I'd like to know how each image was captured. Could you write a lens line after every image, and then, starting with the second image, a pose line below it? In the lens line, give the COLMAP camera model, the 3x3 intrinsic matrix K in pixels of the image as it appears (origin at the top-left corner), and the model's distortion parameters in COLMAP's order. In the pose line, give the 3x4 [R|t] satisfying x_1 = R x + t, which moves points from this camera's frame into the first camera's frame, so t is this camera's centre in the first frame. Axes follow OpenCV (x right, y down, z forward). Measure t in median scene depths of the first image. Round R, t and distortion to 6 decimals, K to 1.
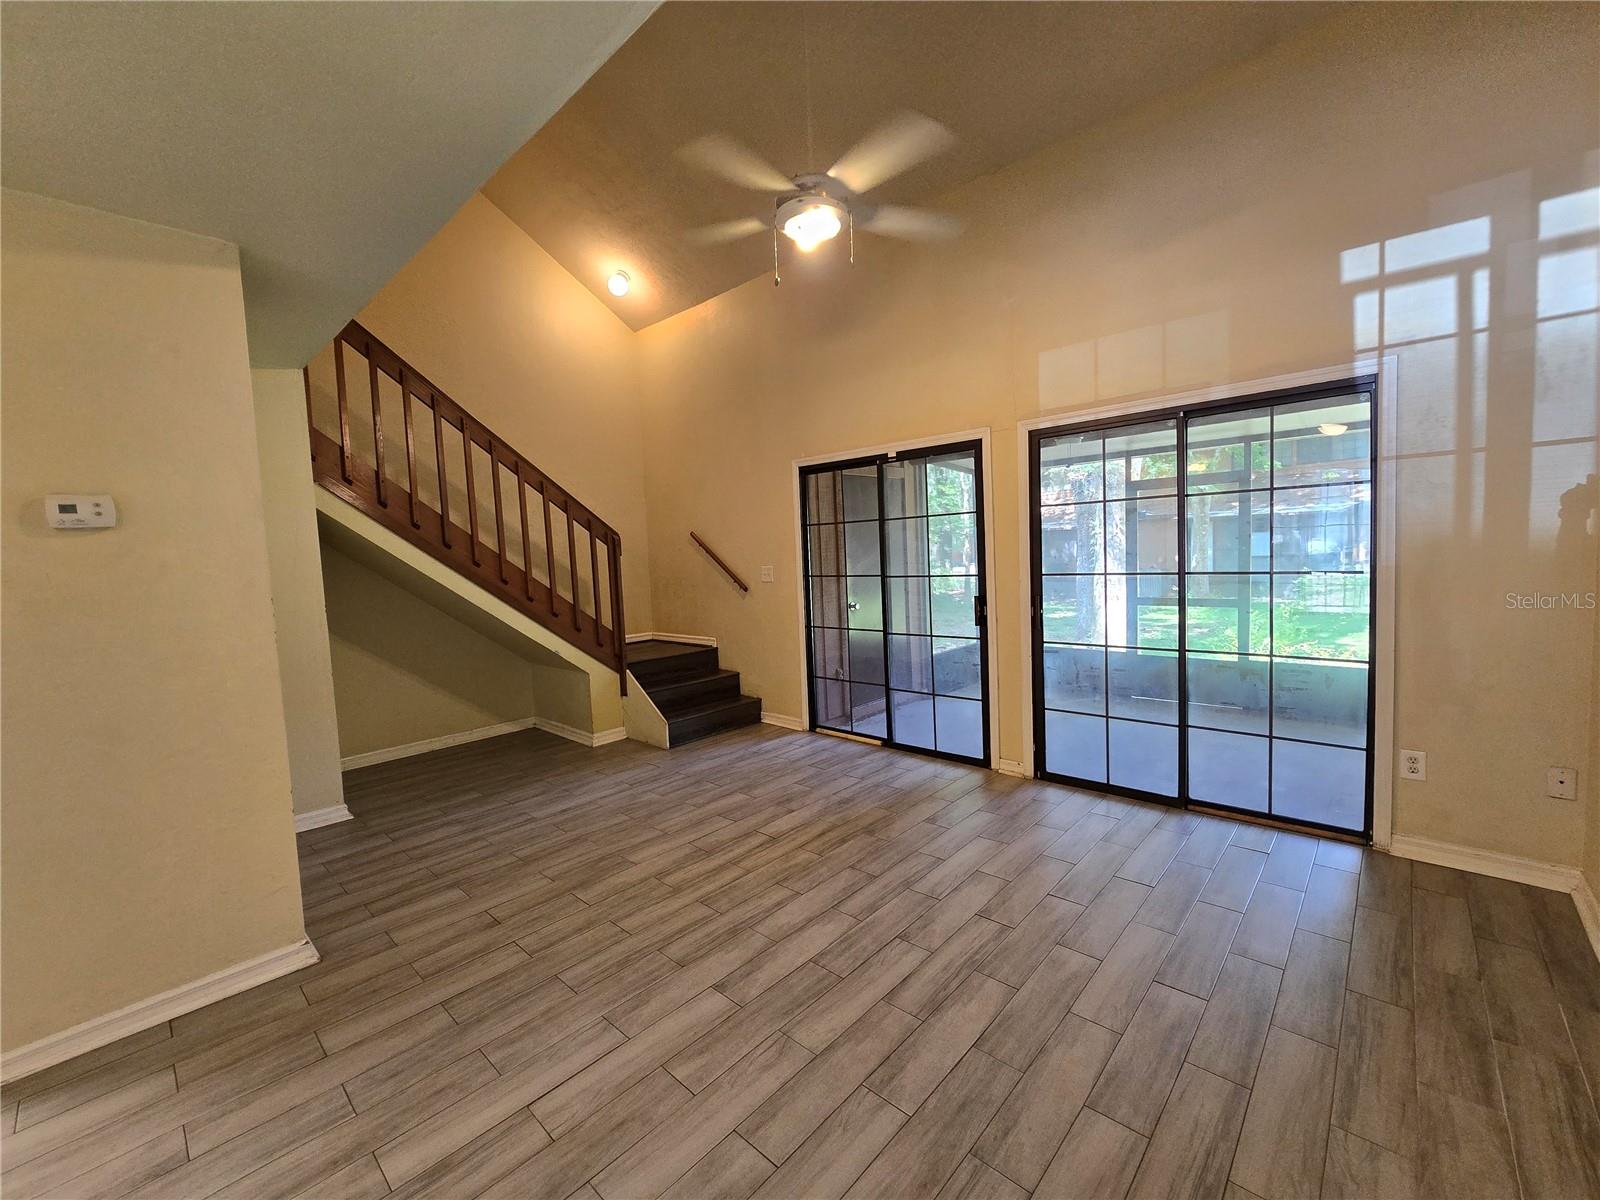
lens RADIAL K [[656.7, 0, 800.7], [0, 656.7, 593.3], [0, 0, 1]] dist [-0.002000, -0.000331]
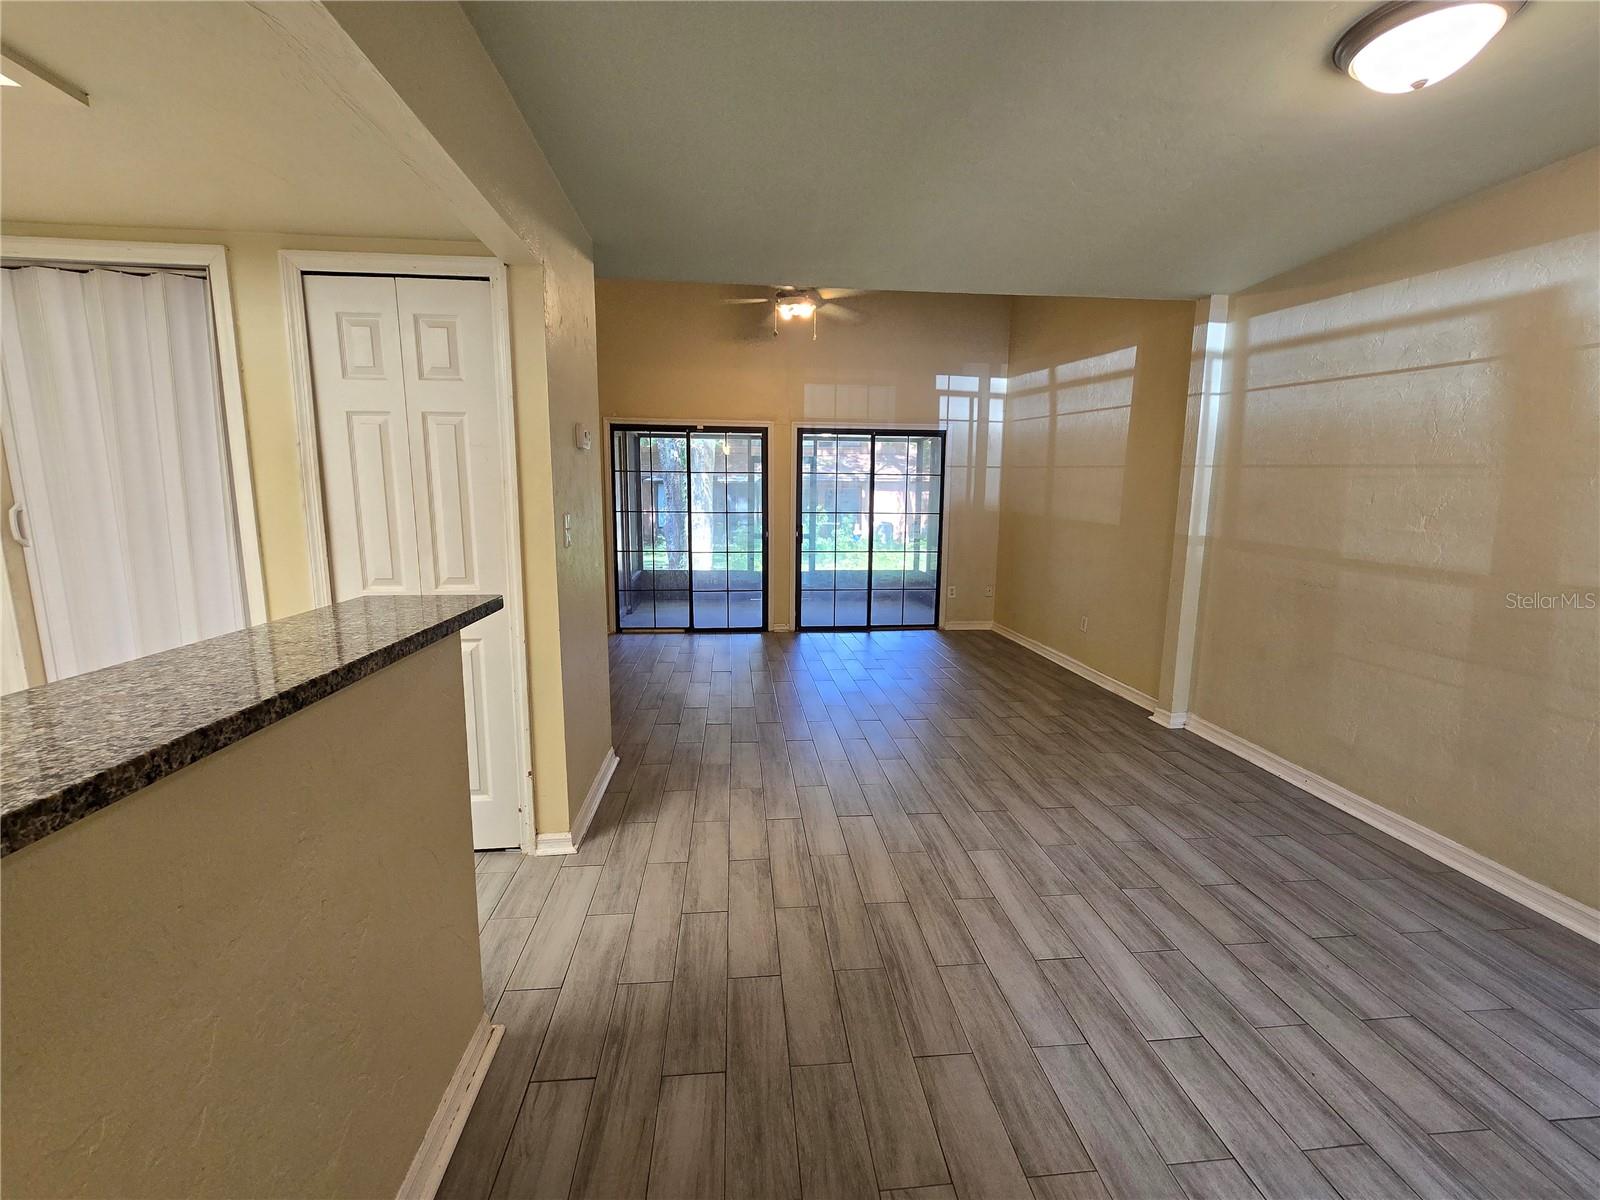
lens RADIAL K [[656.7, 0, 806.2], [0, 656.7, 597.2], [0, 0, 1]] dist [-0.002000, -0.000331]
pose [[0.654082, -0.064898, 0.753634, -1.165908], [0.009185, 0.996921, 0.077876, 0.072089], [-0.756367, -0.044015, 0.652664, -0.188352]]
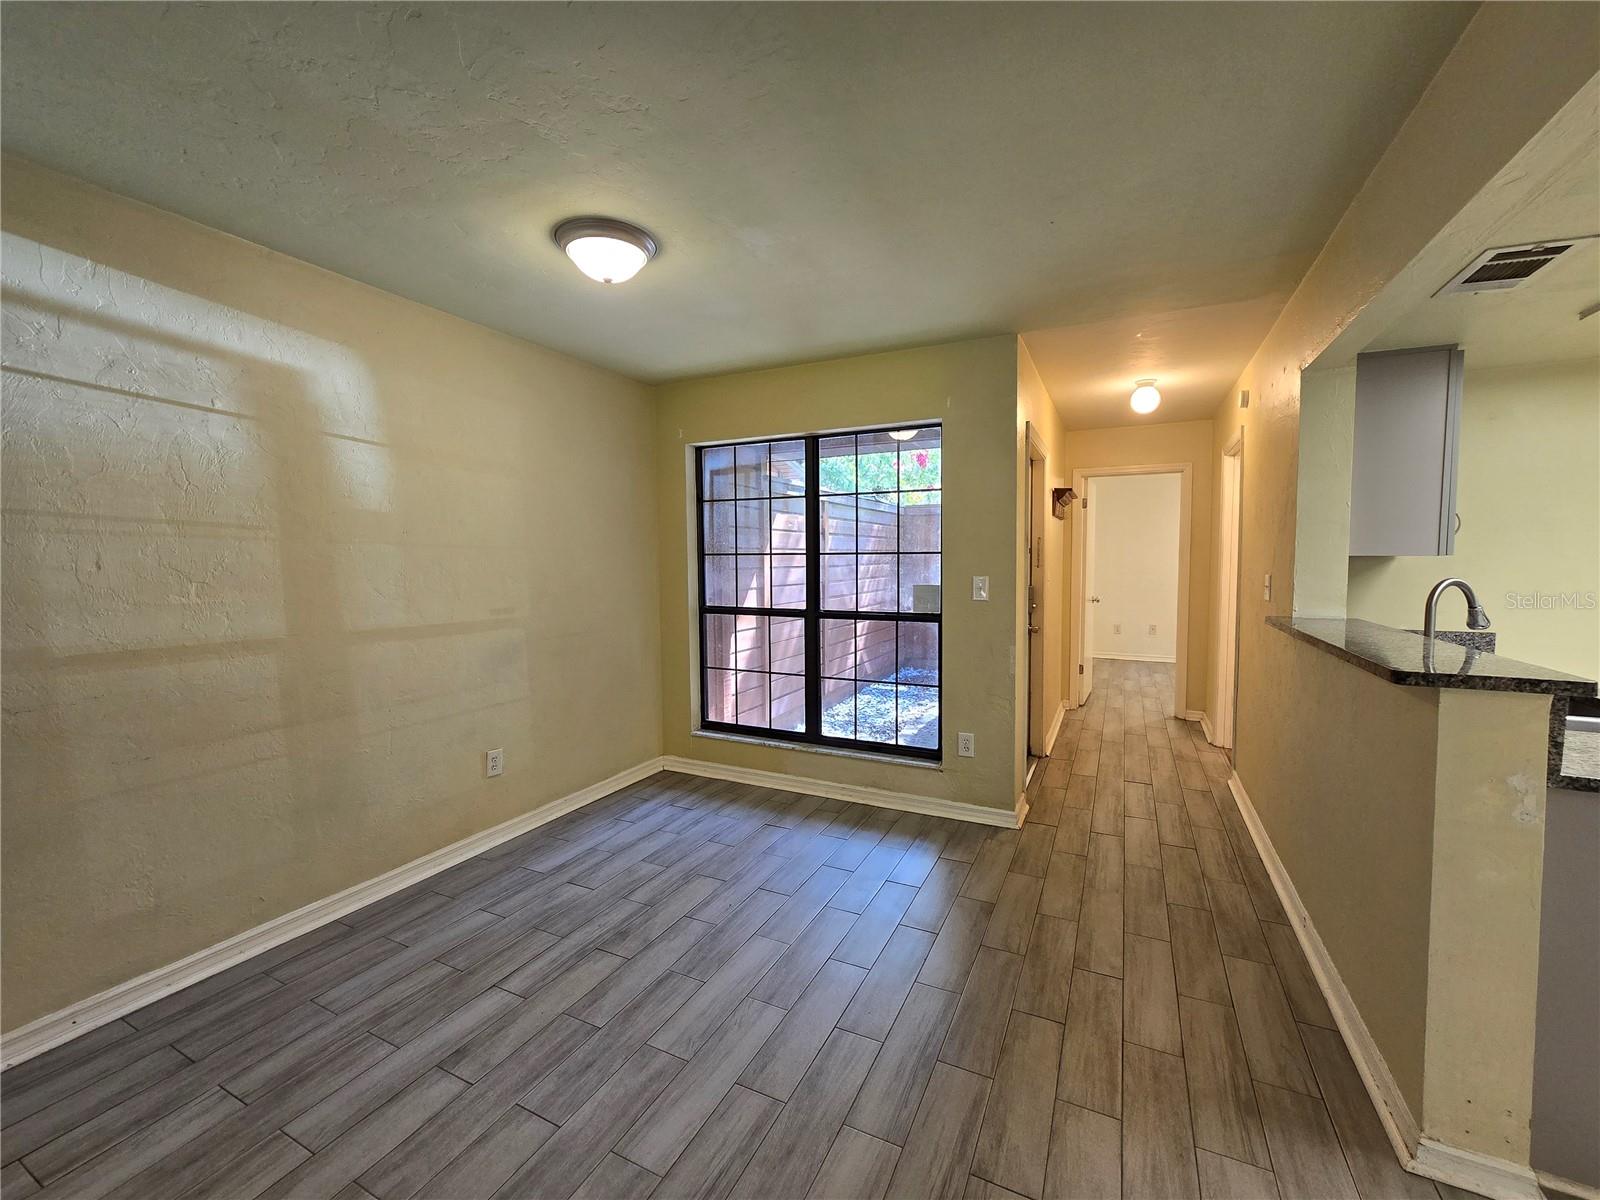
lens RADIAL K [[656.7, 0, 798.1], [0, 656.7, 595.8], [0, 0, 1]] dist [-0.002000, -0.000331]
pose [[-0.957777, 0.064714, -0.280135, -0.416144], [0.028963, 0.991100, 0.129928, -0.018172], [0.286050, 0.116329, -0.951127, 0.618052]]
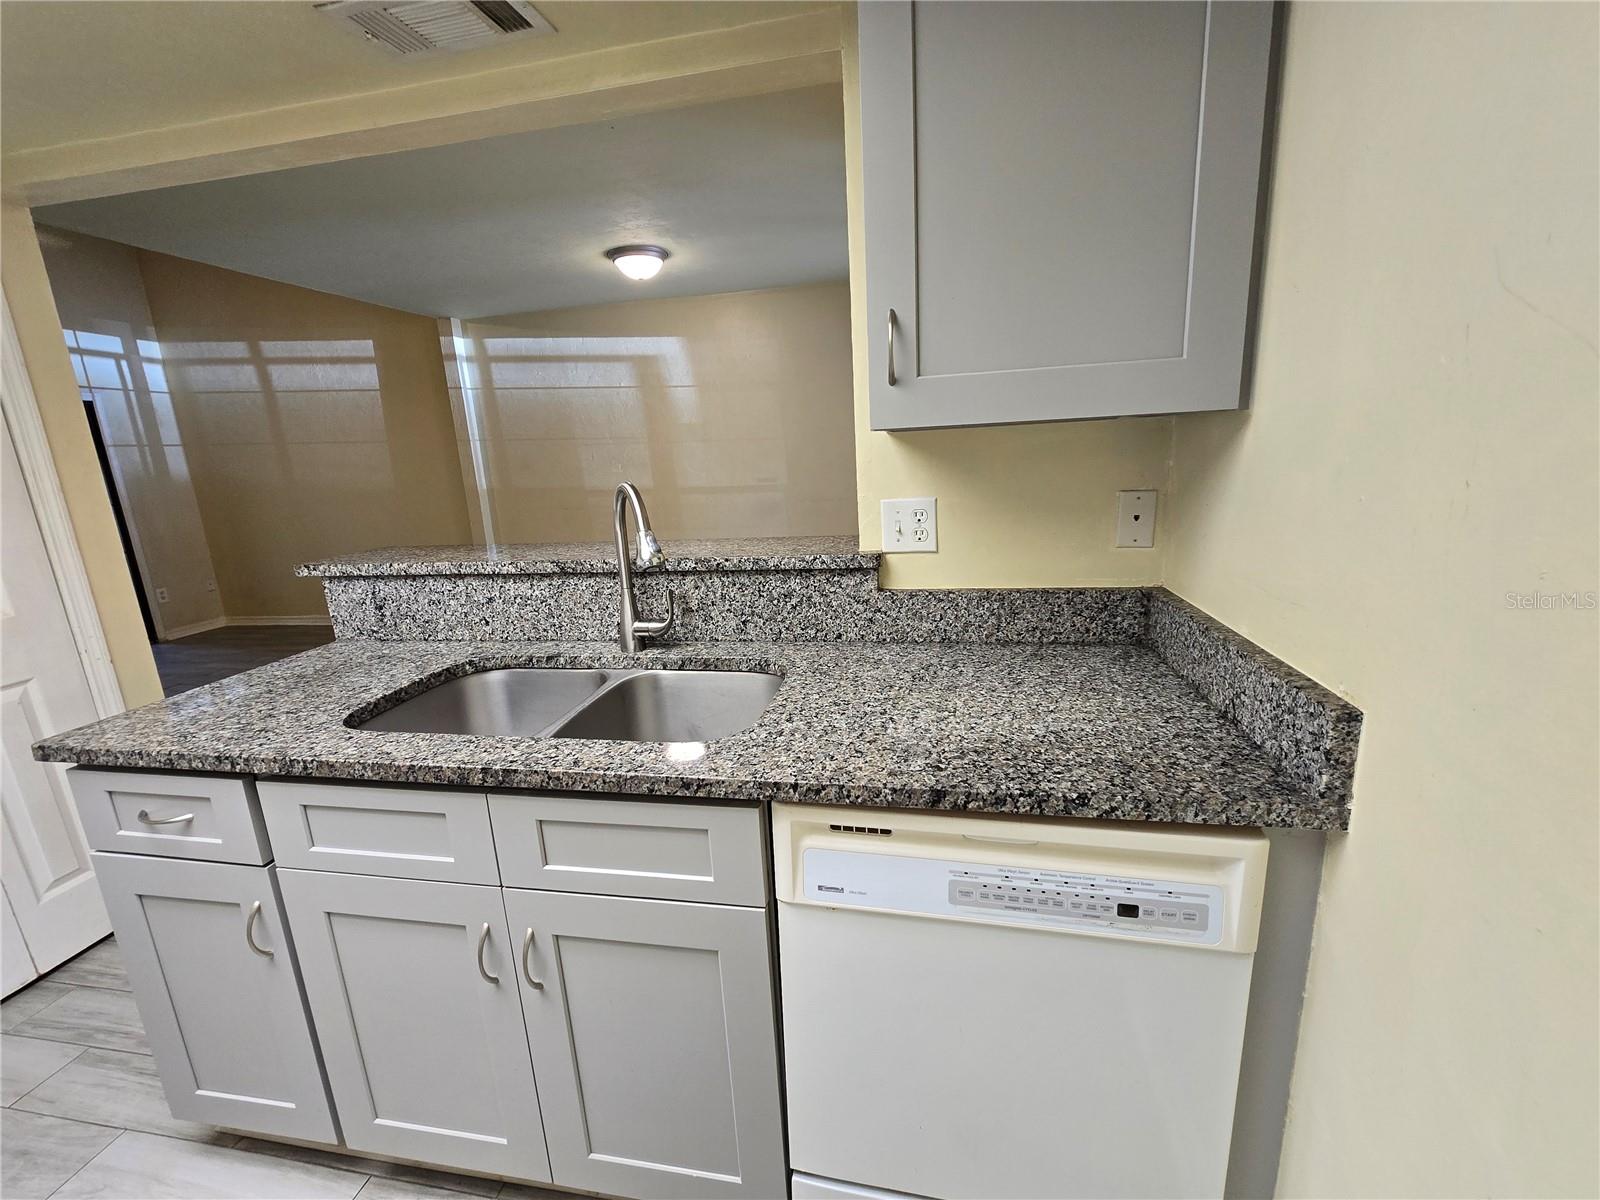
lens RADIAL K [[656.7, 0, 803.2], [0, 656.7, 595.4], [0, 0, 1]] dist [-0.002000, -0.000331]
pose [[-0.527771, -0.120400, 0.840810, -1.713360], [0.127494, 0.967459, 0.218562, 0.061103], [-0.839764, 0.222549, -0.495246, 0.285768]]
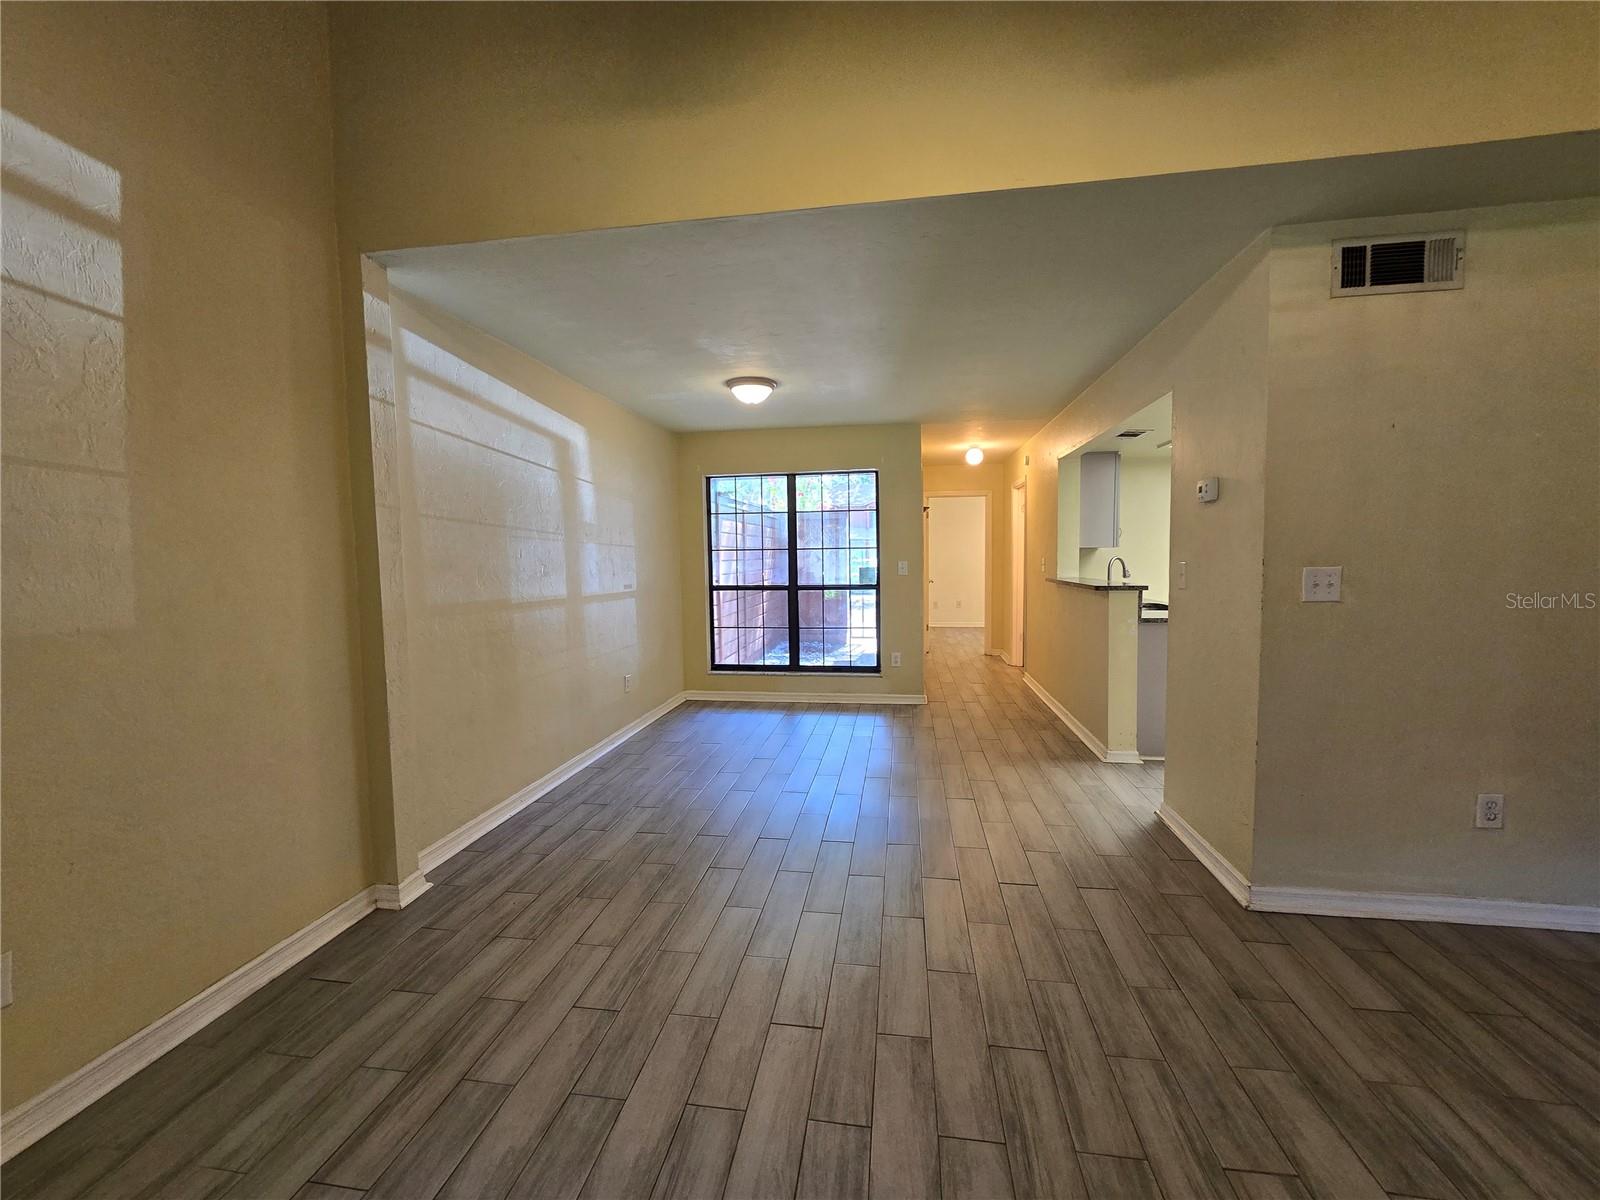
lens RADIAL K [[656.7, 0, 798.0], [0, 656.7, 596.7], [0, 0, 1]] dist [-0.002000, -0.000331]
pose [[-0.829047, 0.090155, -0.551864, 0.297400], [0.014719, 0.990094, 0.139636, -0.068056], [0.558986, 0.107642, -0.822161, 1.066997]]
